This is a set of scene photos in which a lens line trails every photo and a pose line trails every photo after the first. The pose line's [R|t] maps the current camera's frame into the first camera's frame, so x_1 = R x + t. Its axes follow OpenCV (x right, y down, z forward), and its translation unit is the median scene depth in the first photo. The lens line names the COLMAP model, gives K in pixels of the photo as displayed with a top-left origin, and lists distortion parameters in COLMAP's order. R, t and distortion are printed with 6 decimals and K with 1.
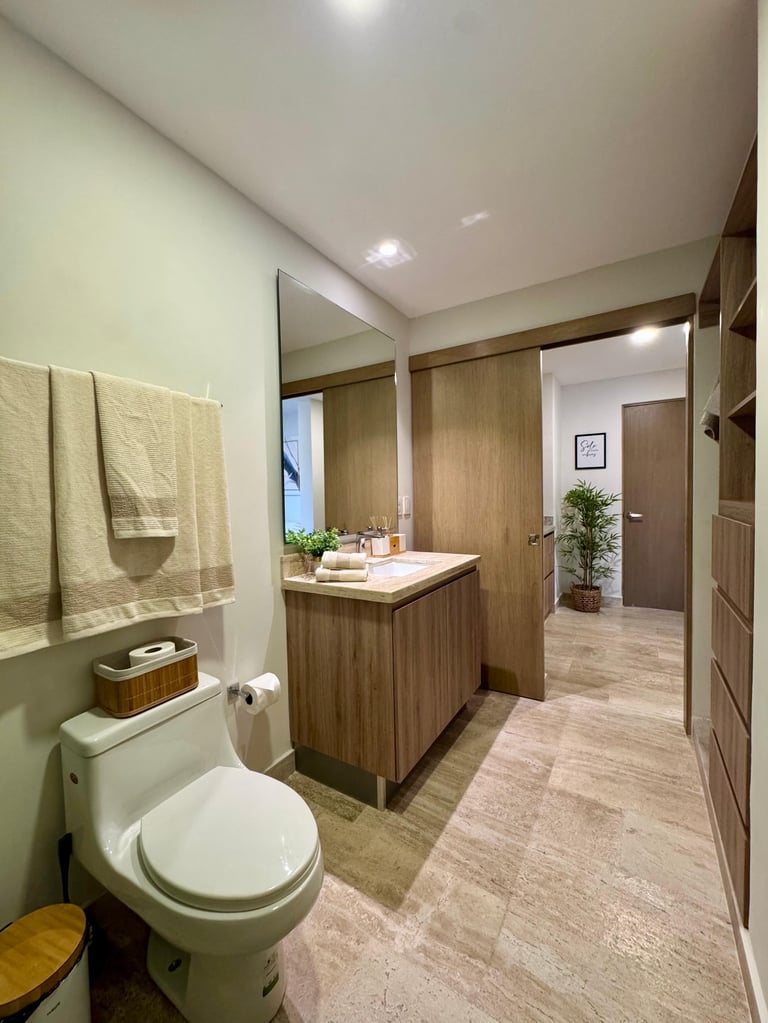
lens RADIAL K [[413.2, 0, 375.9], [0, 413.2, 509.2], [0, 0, 1]] dist [-0.002109, 0.000415]
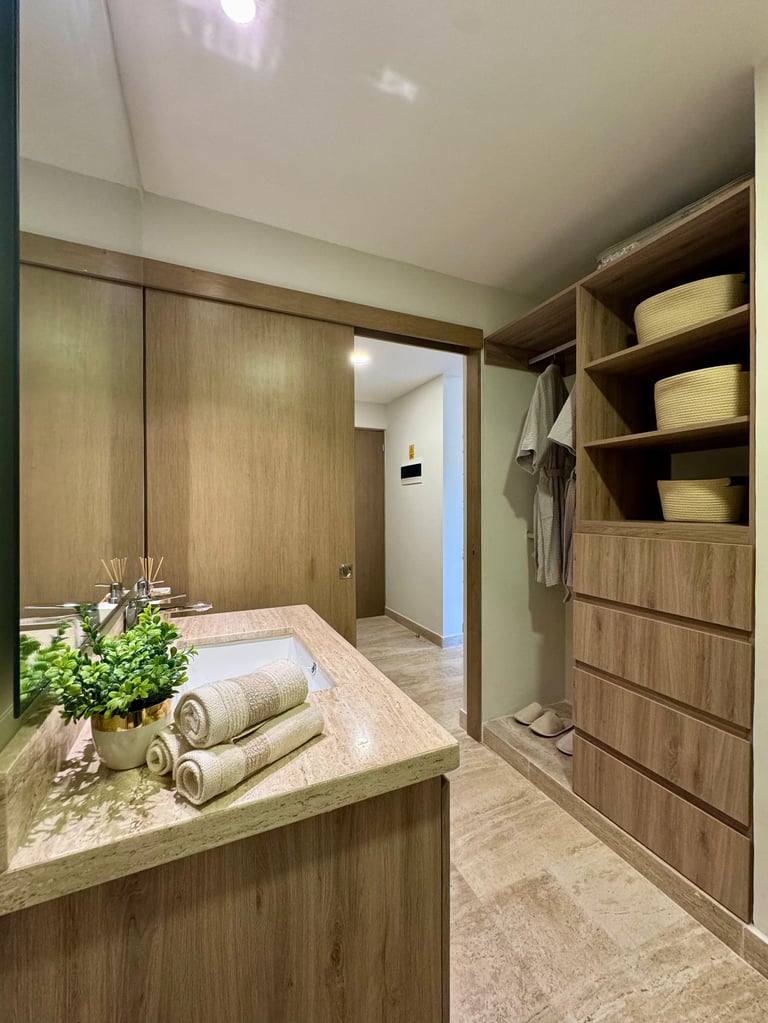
lens RADIAL K [[413.2, 0, 382.8], [0, 413.2, 509.6], [0, 0, 1]] dist [-0.002109, 0.000415]
pose [[0.545639, 0.014088, 0.837902, -0.357697], [0.017599, 0.999446, -0.028265, -0.028698], [-0.837835, 0.030169, 0.545089, 0.804348]]
